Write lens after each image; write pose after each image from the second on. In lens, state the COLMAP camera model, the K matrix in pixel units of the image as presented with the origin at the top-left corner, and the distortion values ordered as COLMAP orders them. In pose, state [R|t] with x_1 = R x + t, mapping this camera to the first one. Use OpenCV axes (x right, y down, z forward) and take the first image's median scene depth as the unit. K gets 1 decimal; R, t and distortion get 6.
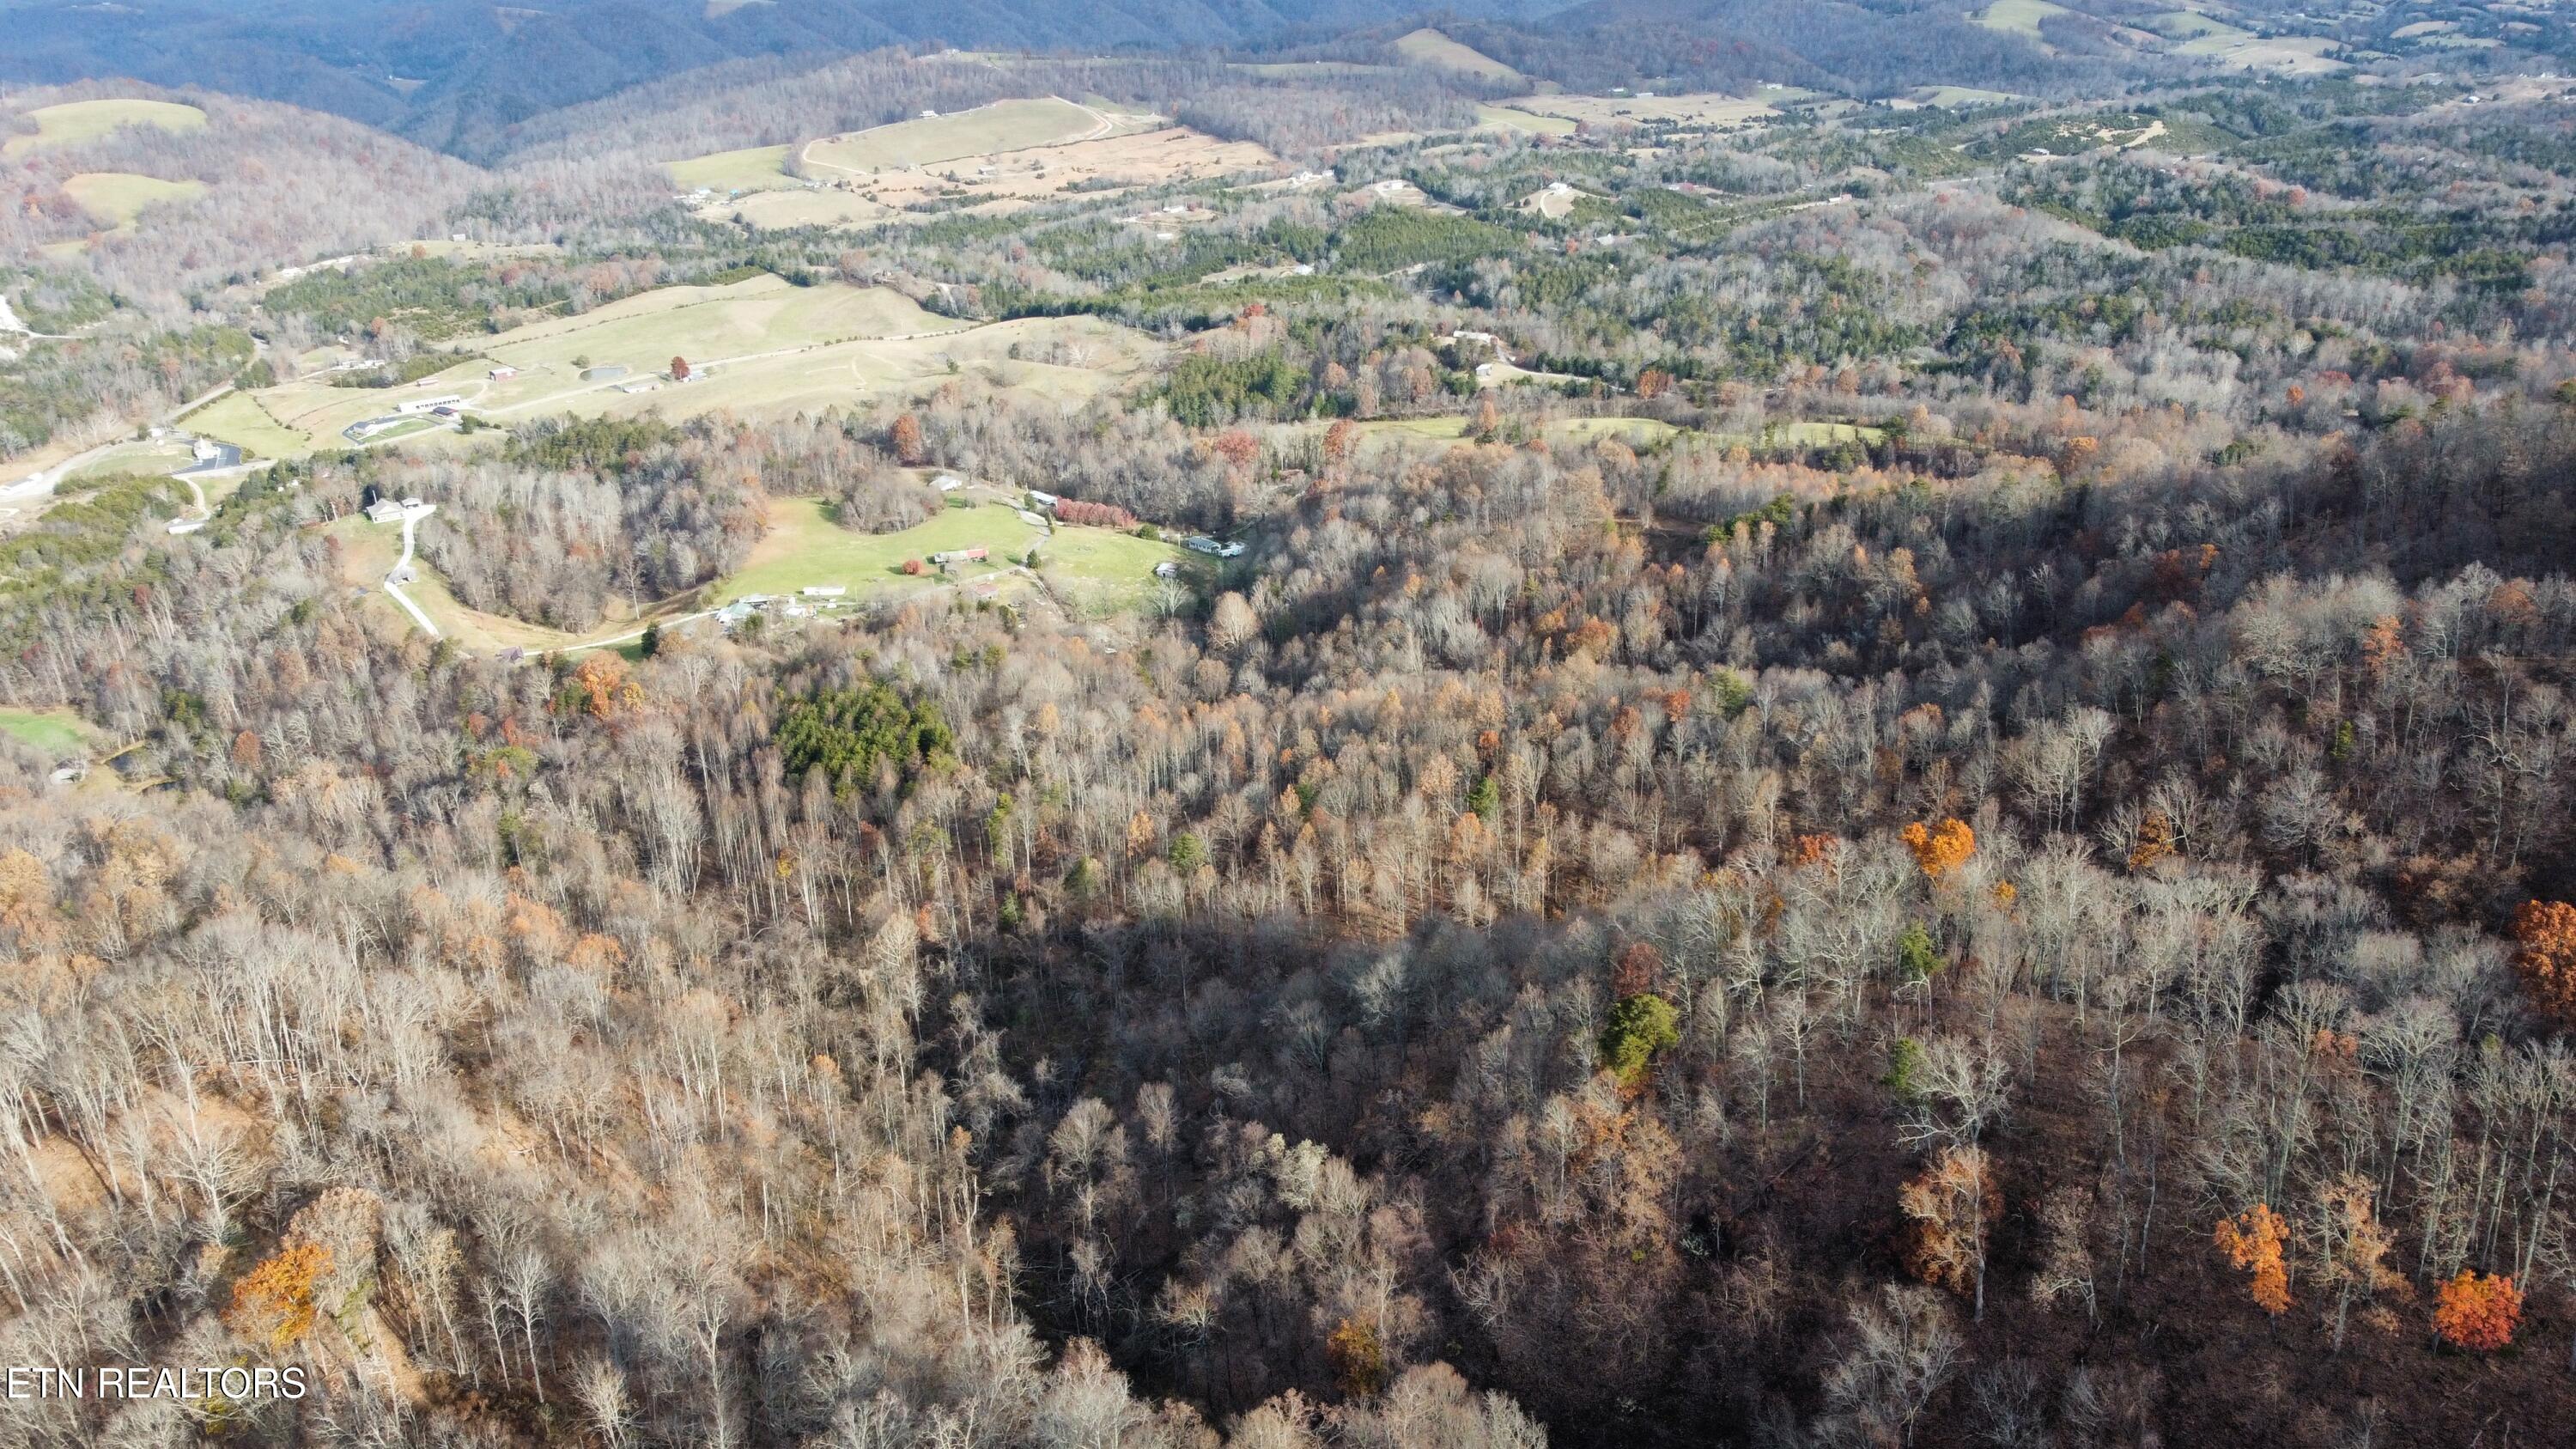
lens RADIAL K [[1977.6, 0, 1288.0], [0, 1977.6, 724.5], [0, 0, 1]] dist [-0.004418, -0.007334]
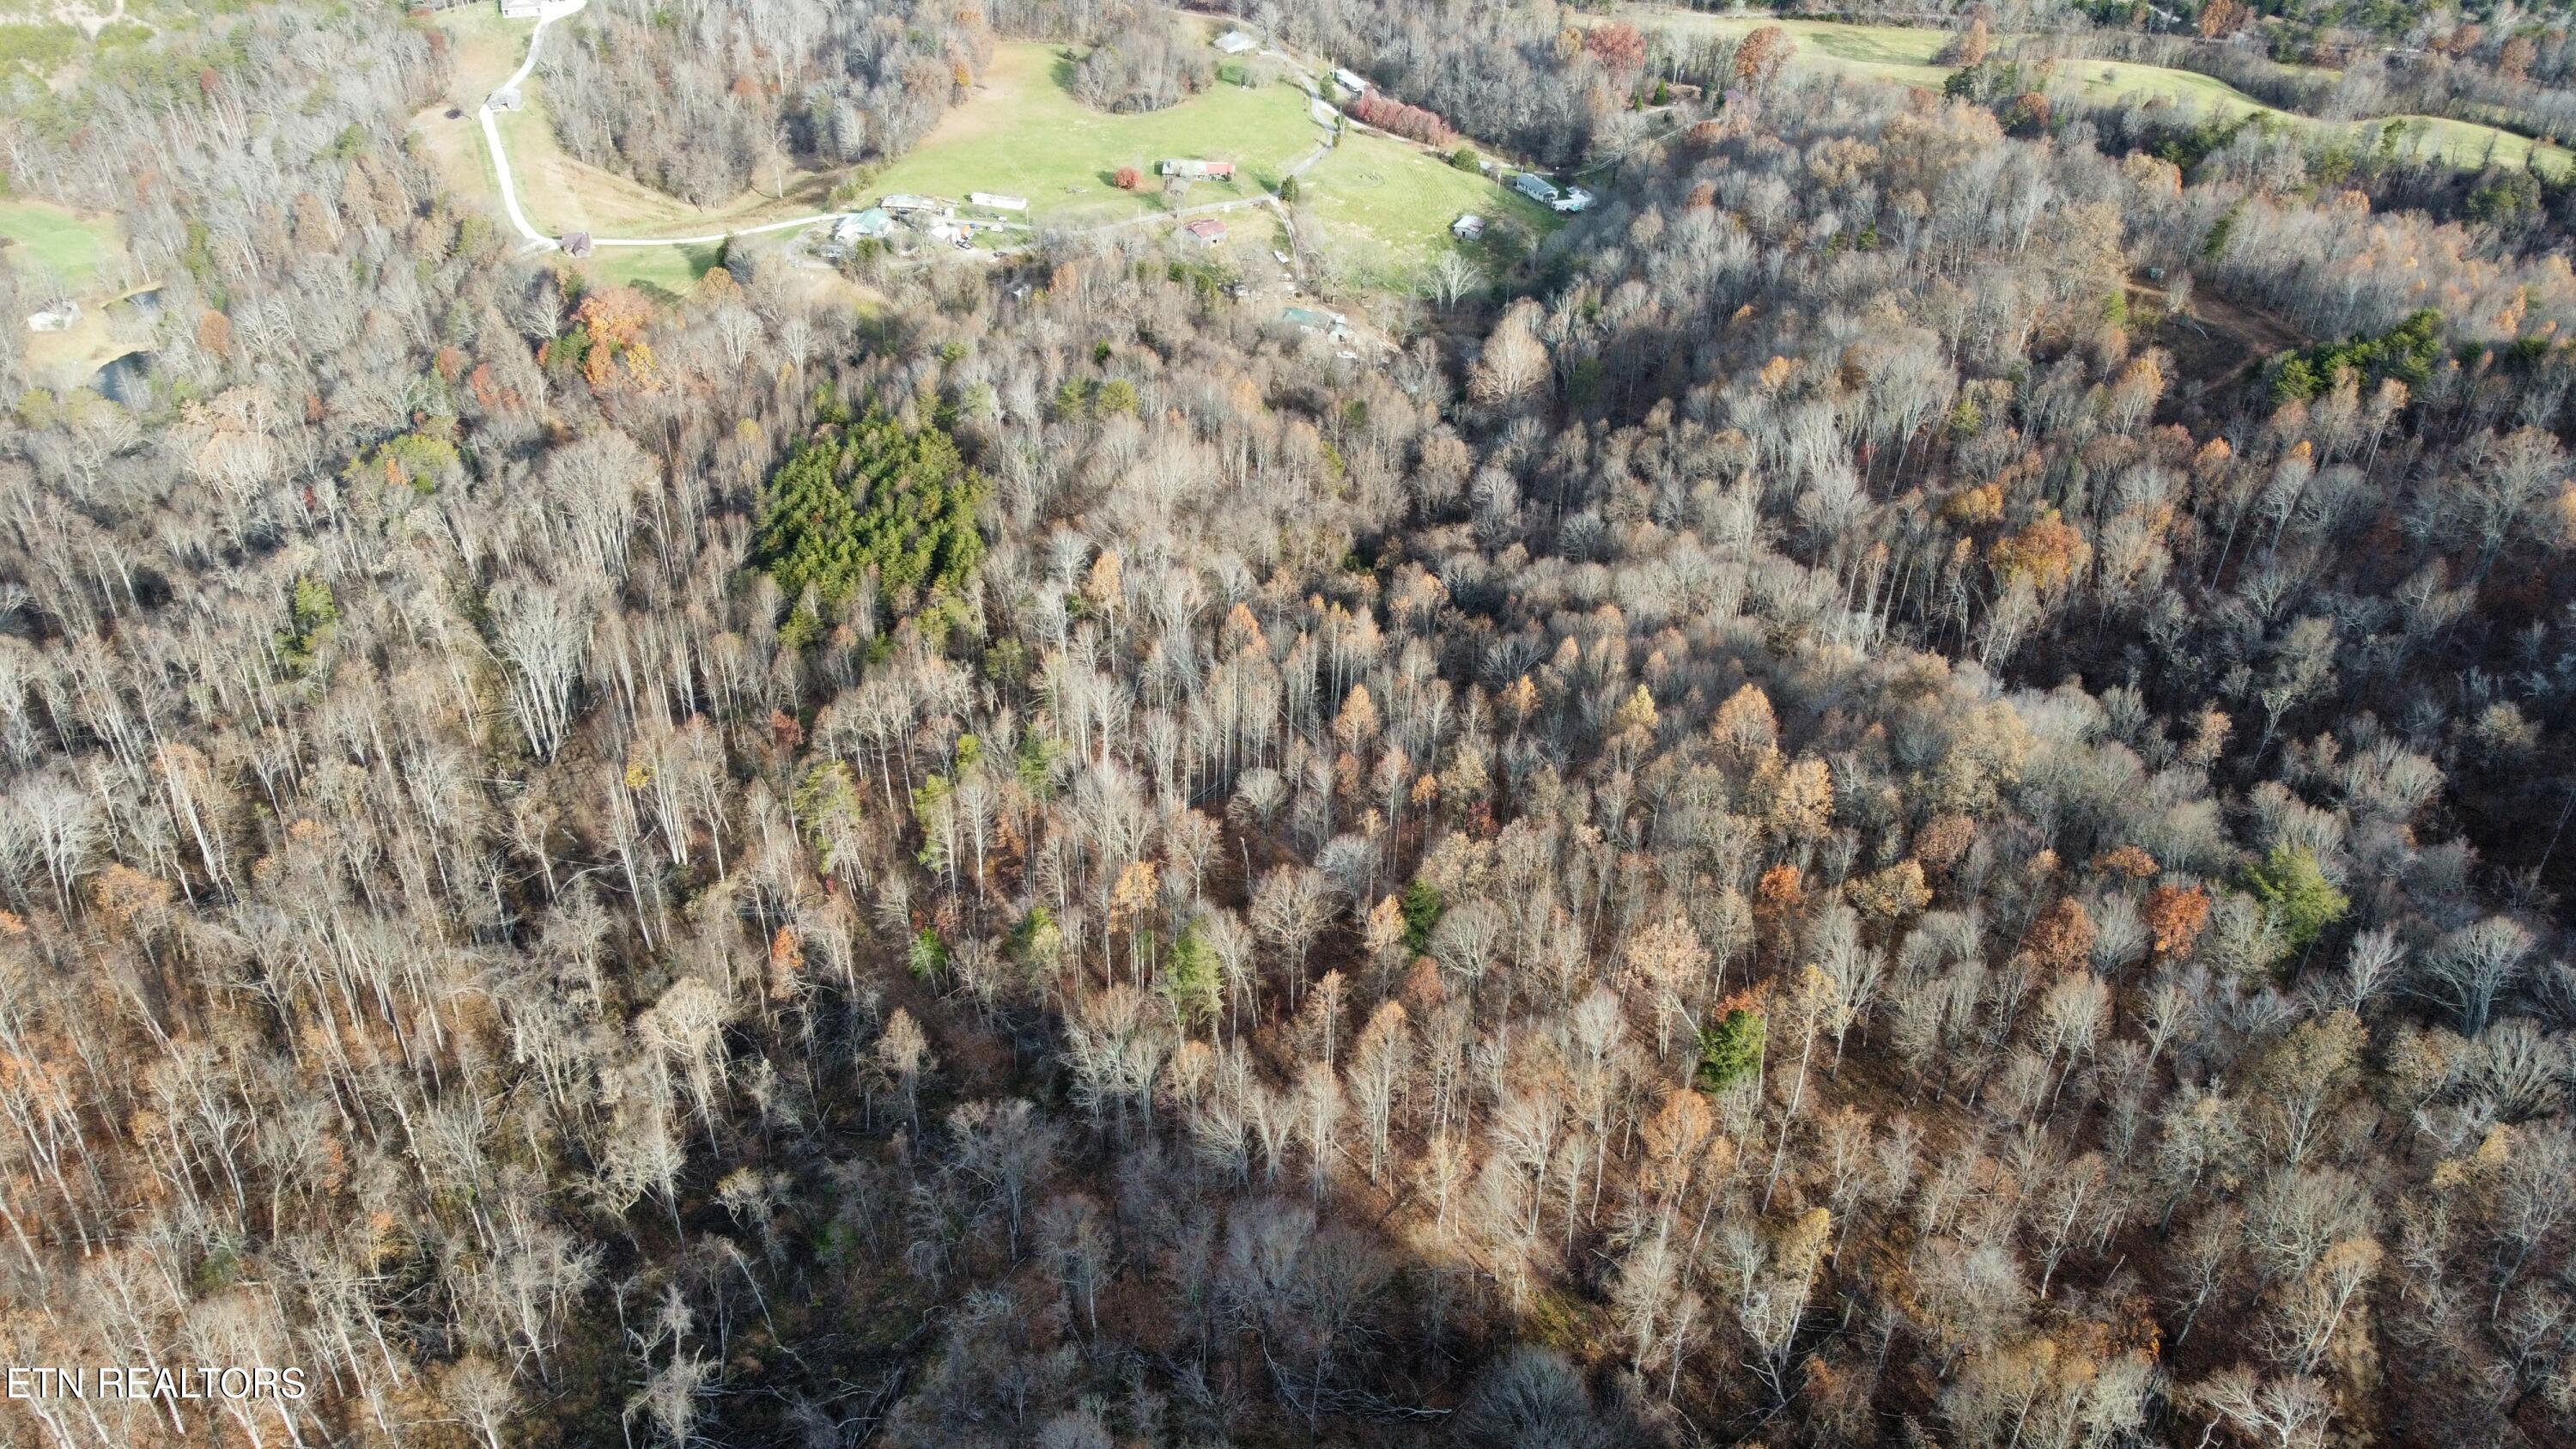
lens RADIAL K [[1977.6, 0, 1288.0], [0, 1977.6, 724.5], [0, 0, 1]] dist [-0.004418, -0.007334]
pose [[0.968686, 0.186879, -0.163474, 0.031081], [-0.142800, 0.957940, 0.248914, -0.084672], [0.203116, -0.217775, 0.954630, 0.286285]]
